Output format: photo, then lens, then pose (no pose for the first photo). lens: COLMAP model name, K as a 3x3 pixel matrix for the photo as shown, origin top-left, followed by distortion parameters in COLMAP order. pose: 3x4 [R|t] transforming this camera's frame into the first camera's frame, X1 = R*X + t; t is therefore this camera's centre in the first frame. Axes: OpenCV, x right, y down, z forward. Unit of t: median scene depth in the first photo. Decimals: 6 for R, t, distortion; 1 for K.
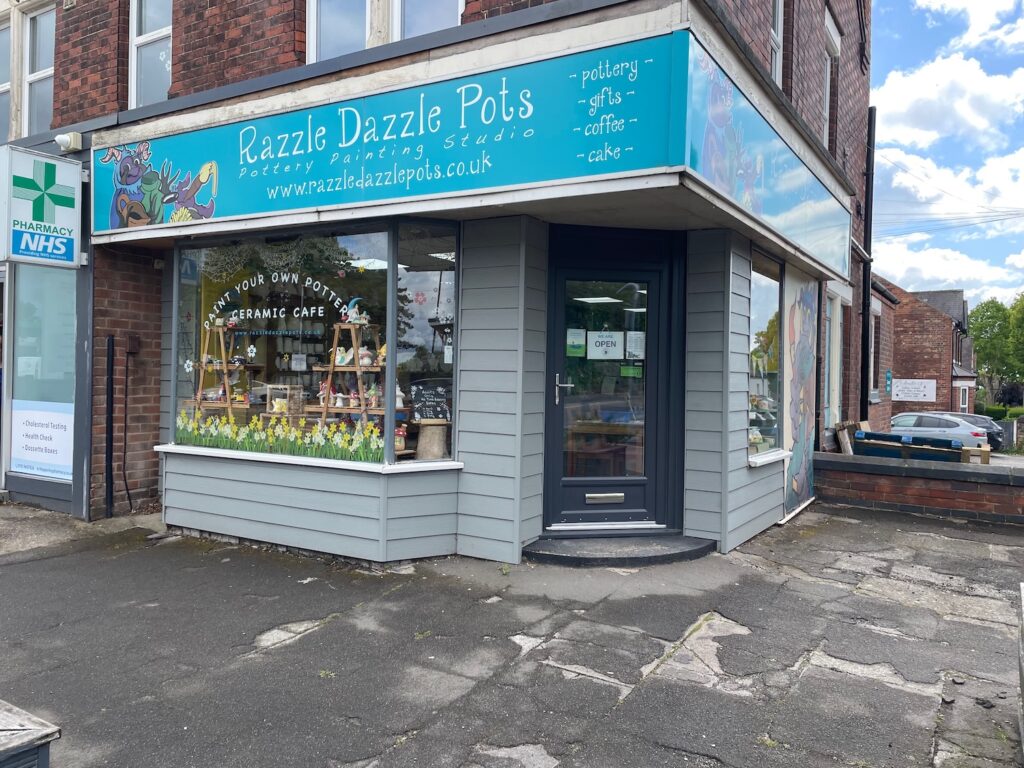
lens RADIAL K [[780.2, 0, 520.3], [0, 780.2, 387.6], [0, 0, 1]] dist [0.053283, -0.038568]
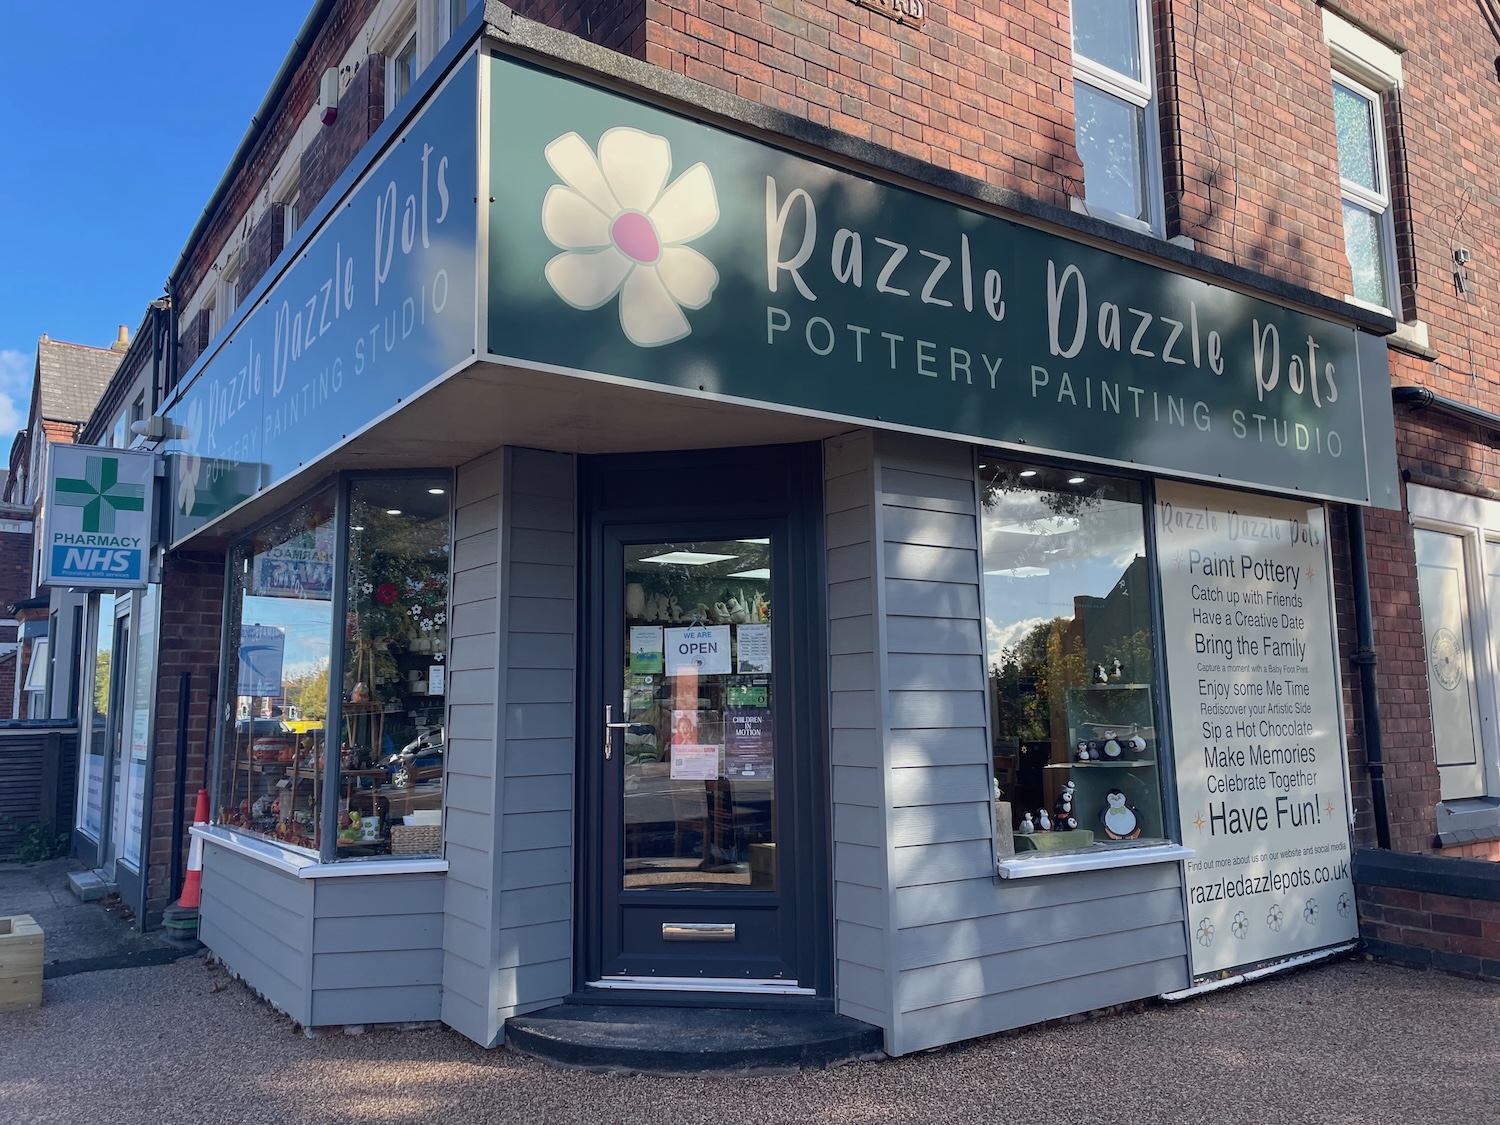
lens RADIAL K [[1142.9, 0, 747.4], [0, 1142.9, 564.6], [0, 0, 1]] dist [0.053283, -0.038568]
pose [[0.913648, -0.081789, -0.398194, 0.432913], [0.024027, 0.988703, -0.147948, 0.006917], [0.405796, 0.125605, 0.905292, 0.227483]]
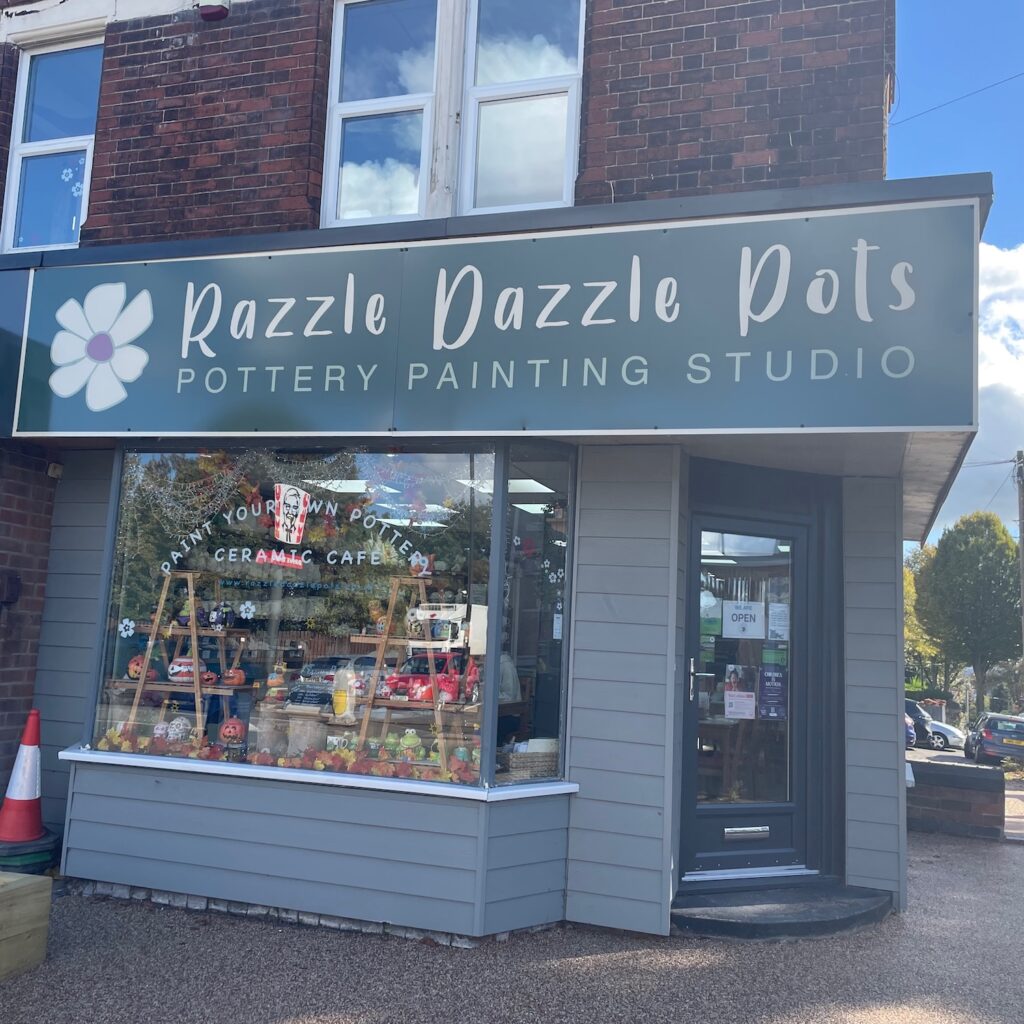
lens RADIAL K [[1035.3, 0, 515.0], [0, 1035.3, 512.2], [0, 0, 1]] dist [0.050304, 0.000000]
pose [[0.975893, 0.056679, 0.210760, -0.289260], [-0.029237, 0.990936, -0.131114, -0.018014], [-0.216281, 0.121791, 0.968705, 0.066298]]
